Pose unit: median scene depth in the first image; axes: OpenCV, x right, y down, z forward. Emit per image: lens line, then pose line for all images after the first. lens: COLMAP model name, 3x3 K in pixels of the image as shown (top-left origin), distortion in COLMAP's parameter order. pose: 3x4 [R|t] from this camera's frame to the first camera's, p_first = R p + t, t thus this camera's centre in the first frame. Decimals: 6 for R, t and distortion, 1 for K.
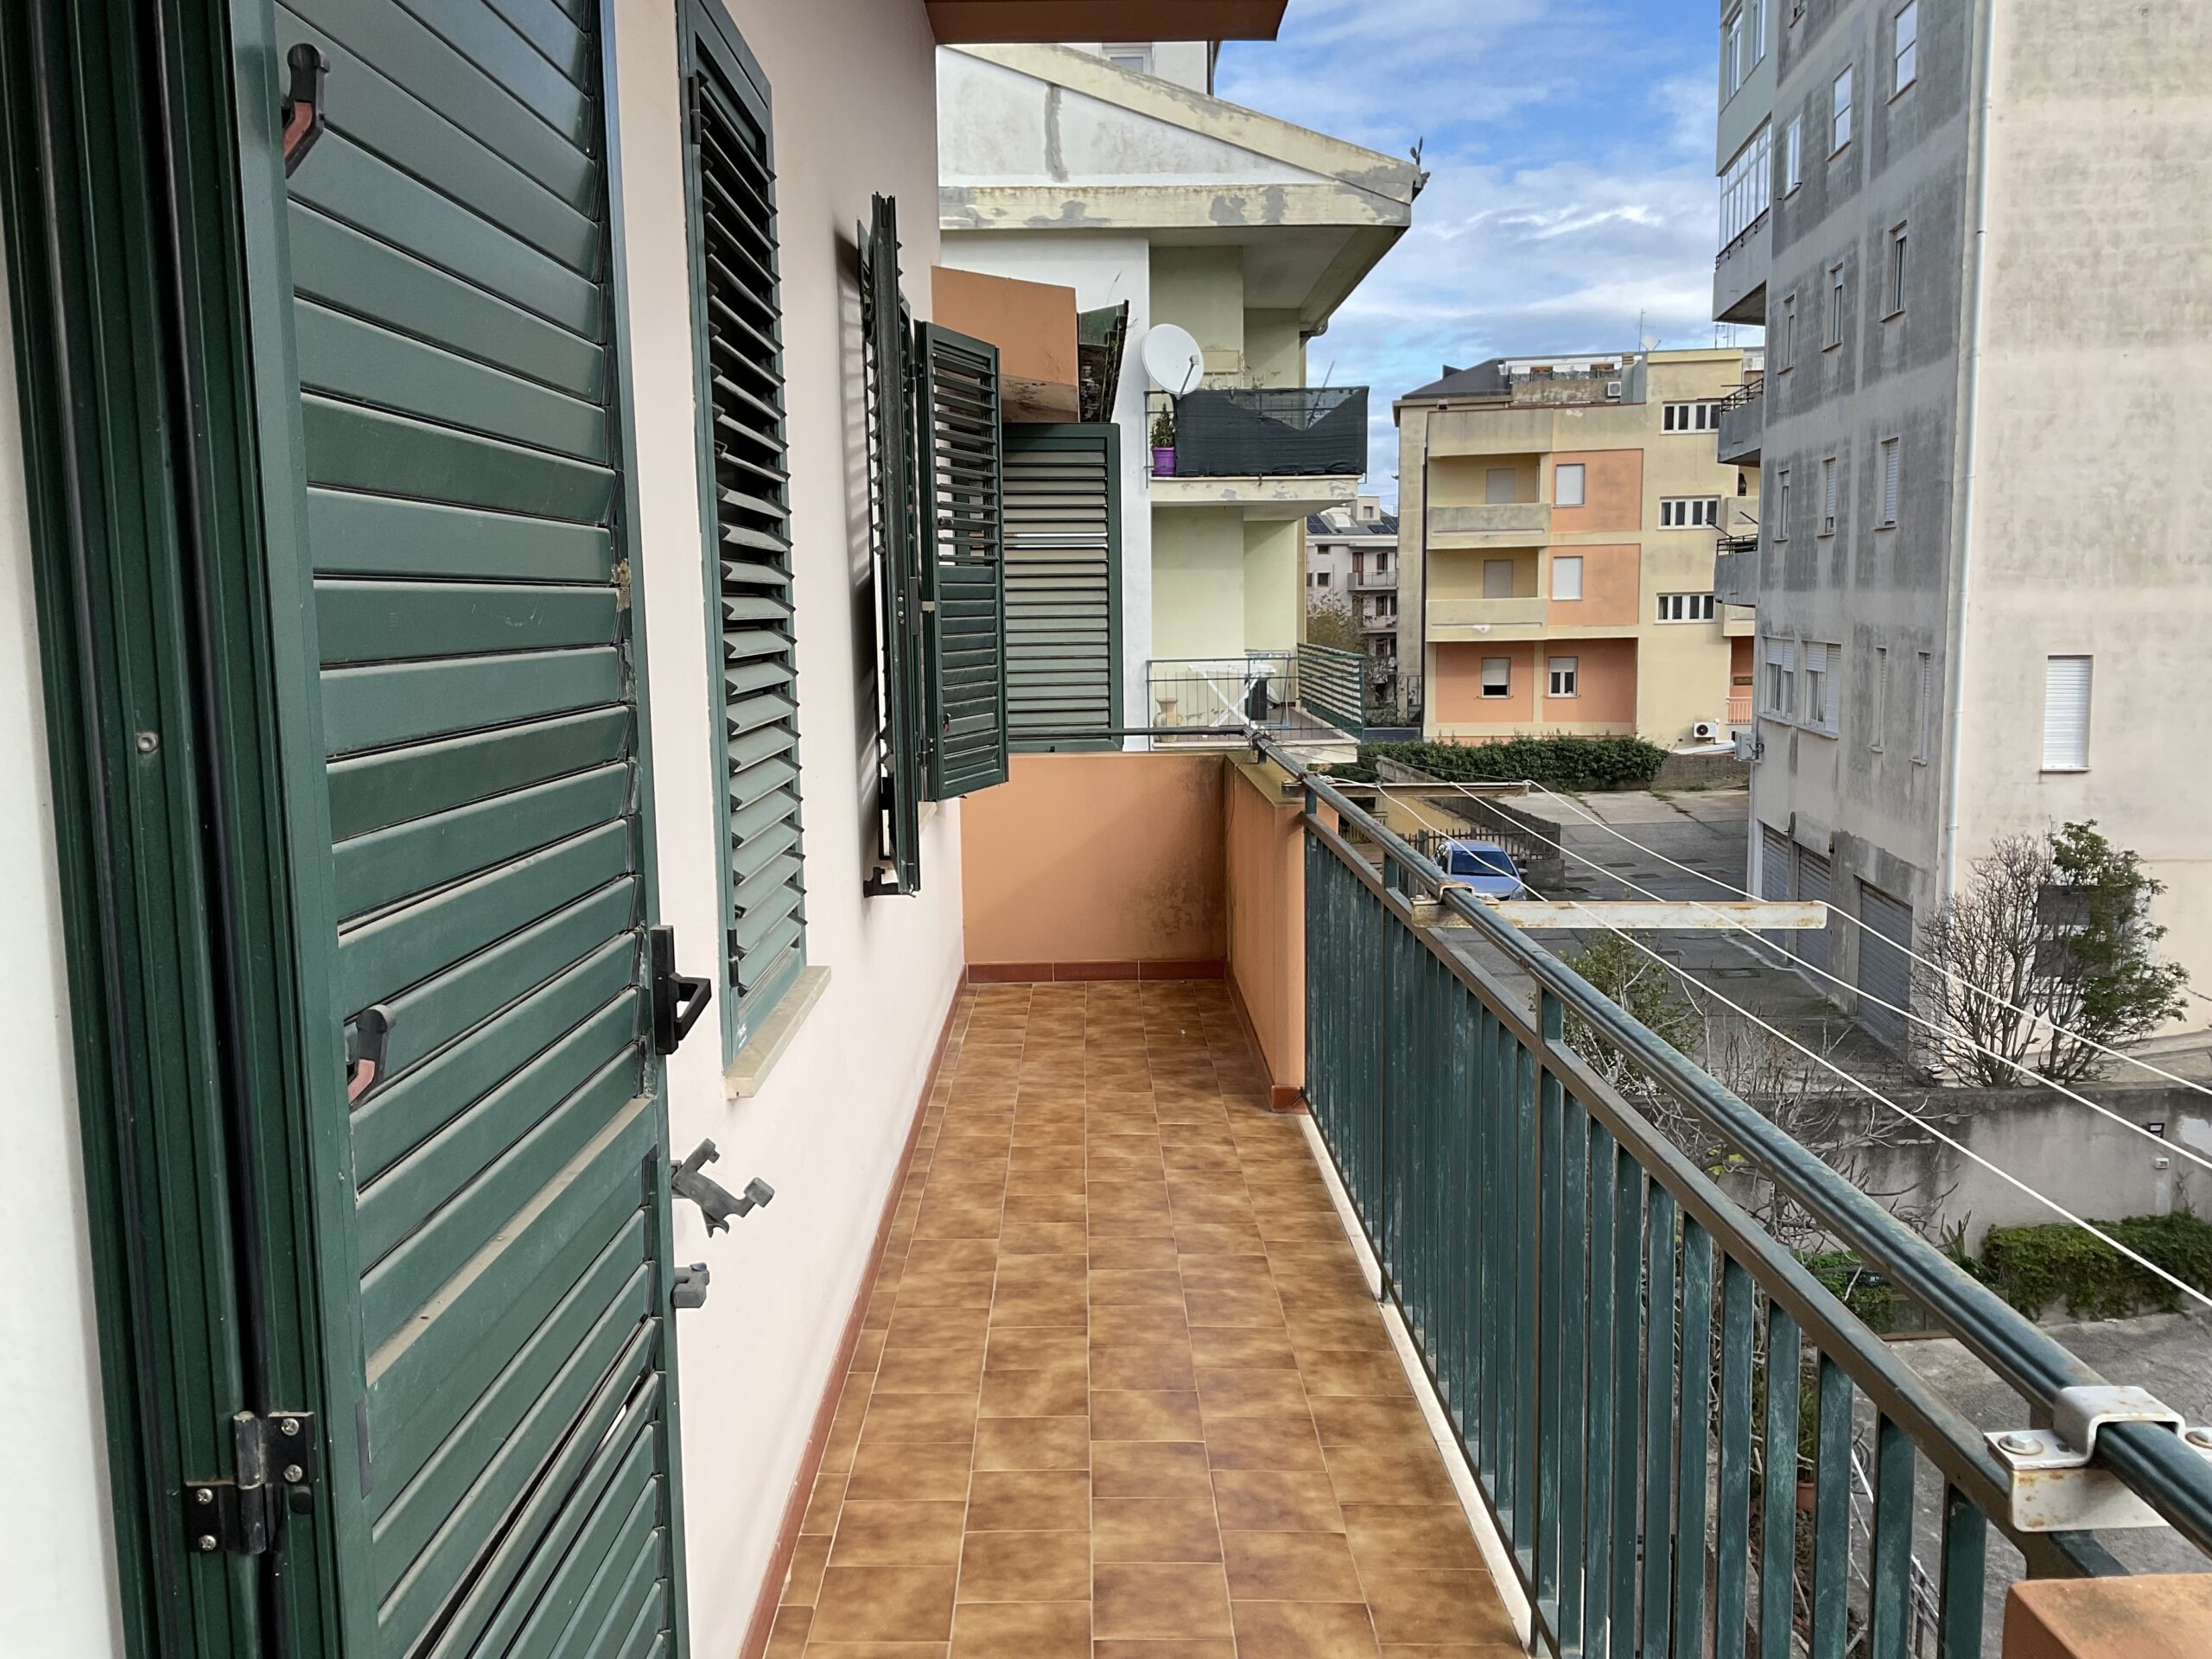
lens RADIAL K [[1814.1, 0, 1106.0], [0, 1814.1, 829.5], [0, 0, 1]] dist [0.108784, -0.208562]
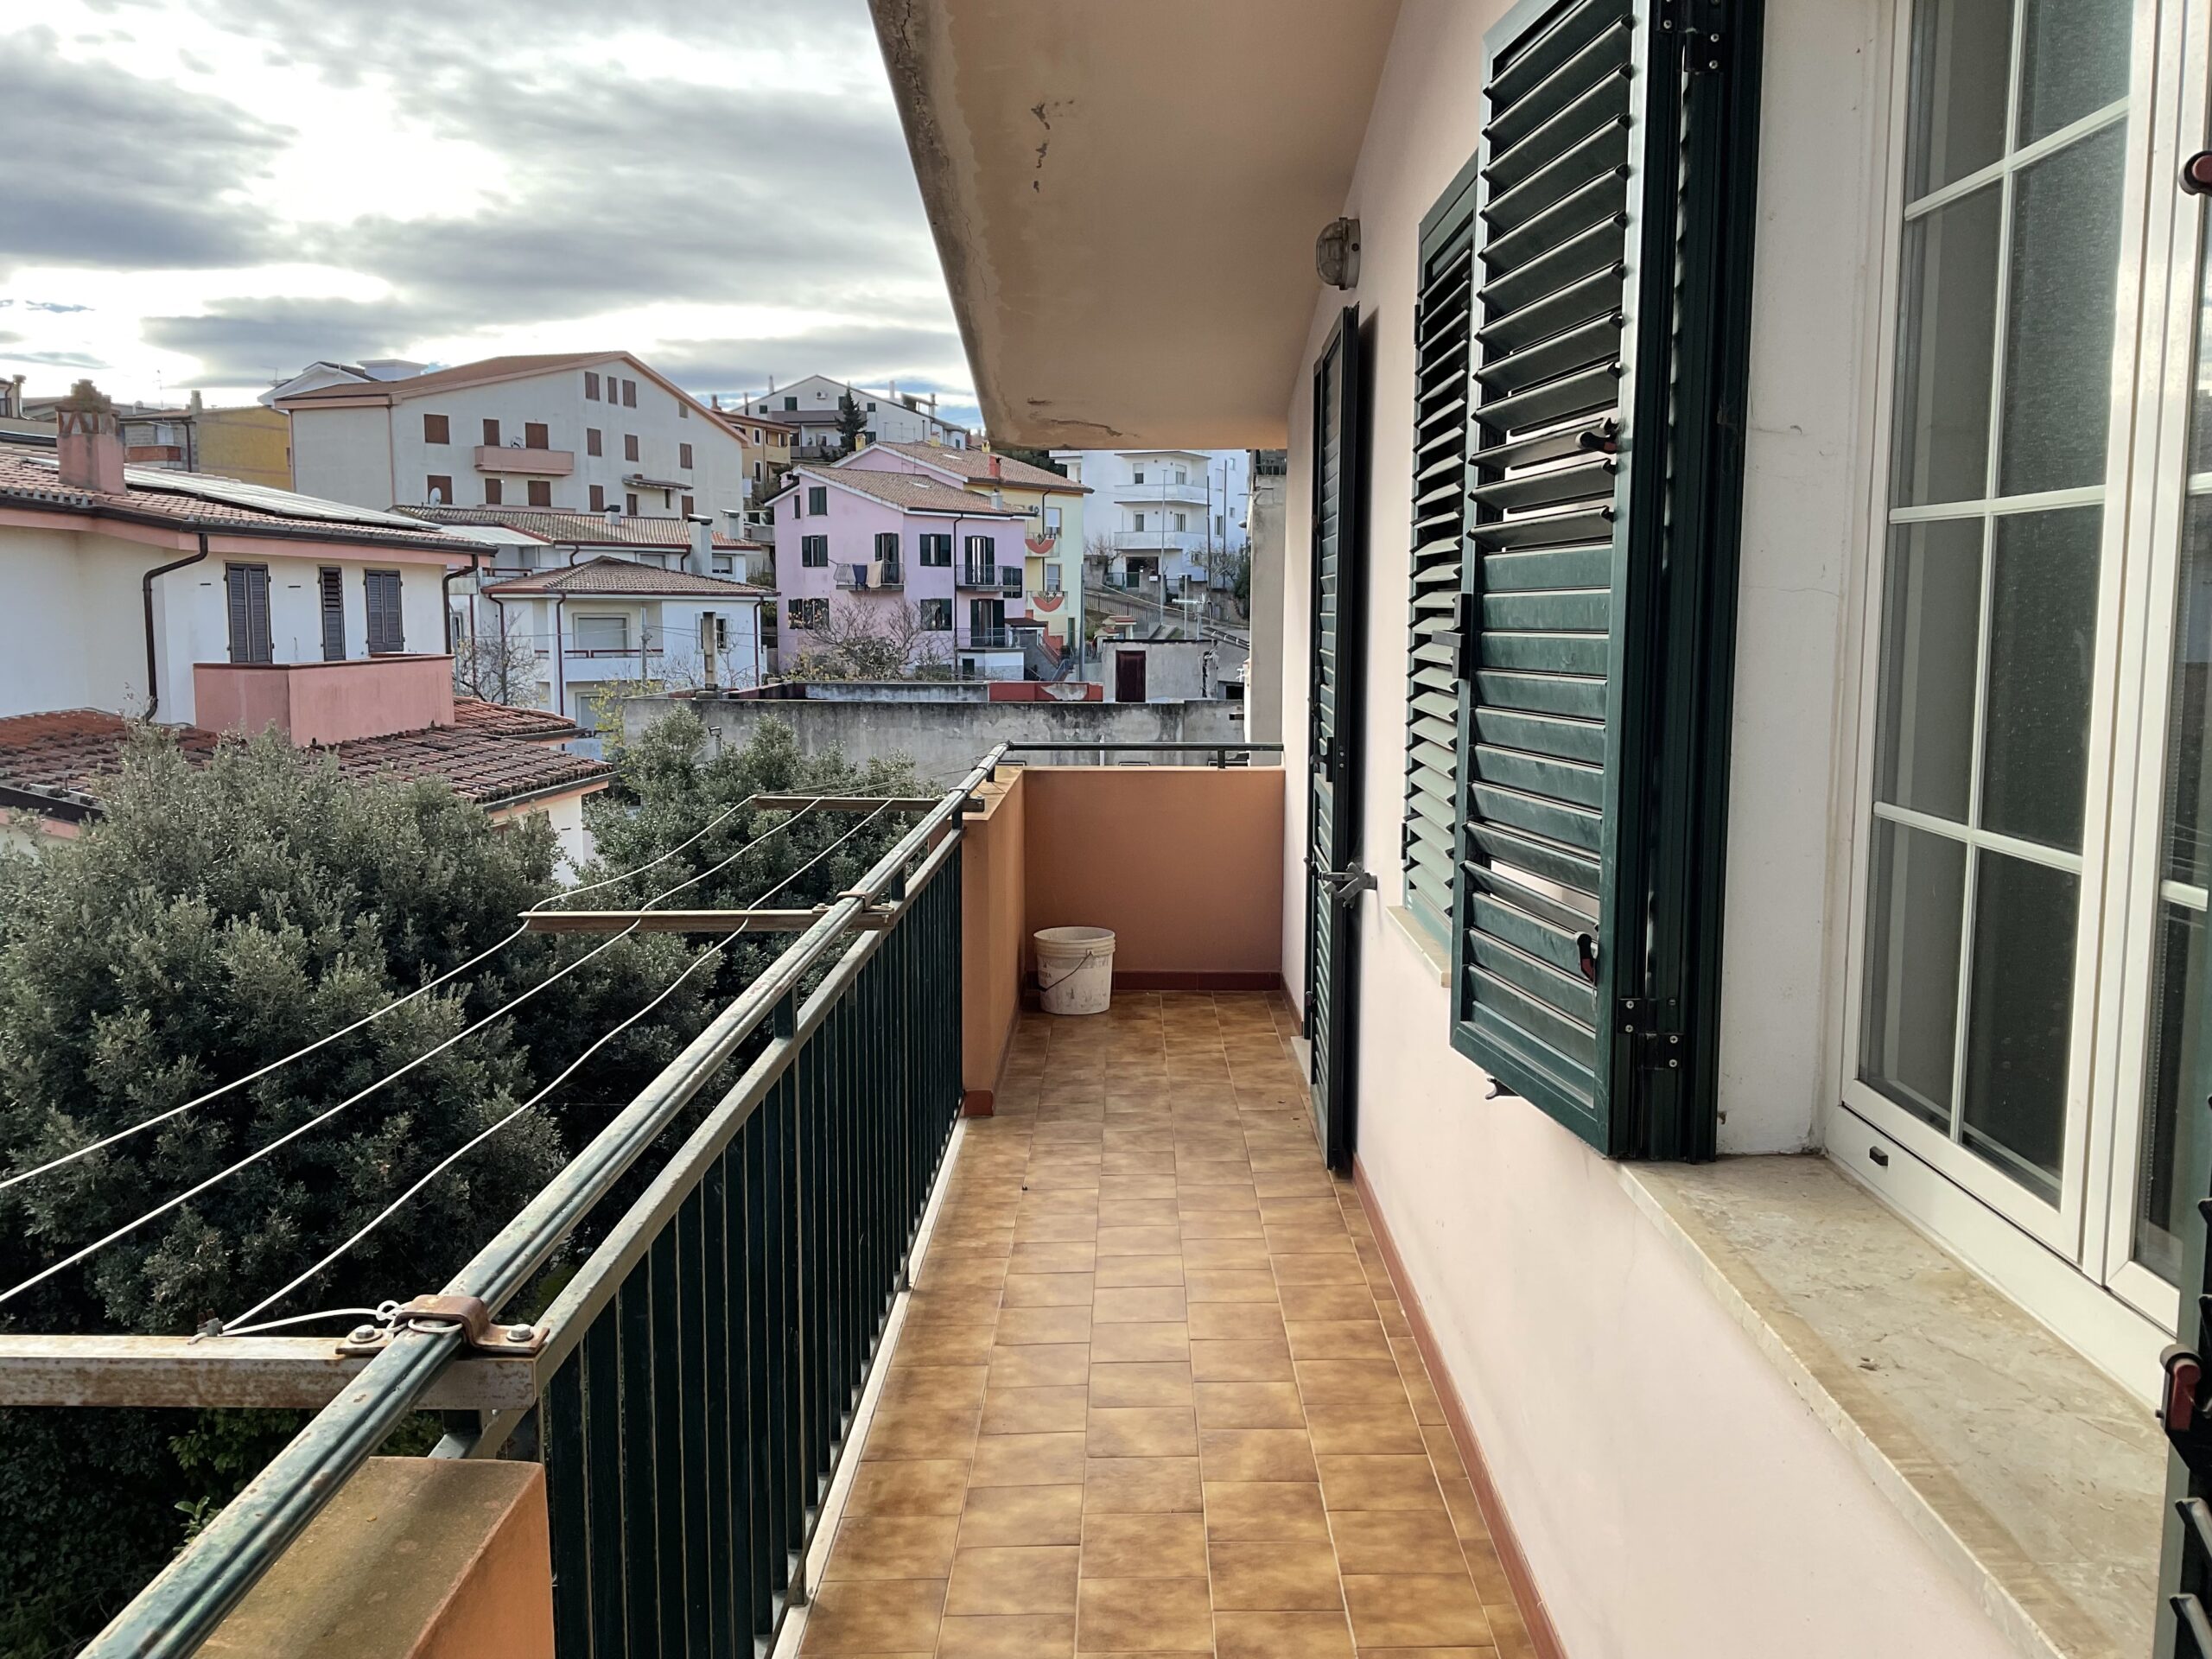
lens RADIAL K [[1814.1, 0, 1106.0], [0, 1814.1, 829.5], [0, 0, 1]] dist [0.108784, -0.208562]
pose [[-0.999424, 0.015172, 0.030357, 0.005463], [0.022194, 0.968911, 0.246413, -0.246987], [-0.025674, 0.246944, -0.968689, 1.857575]]
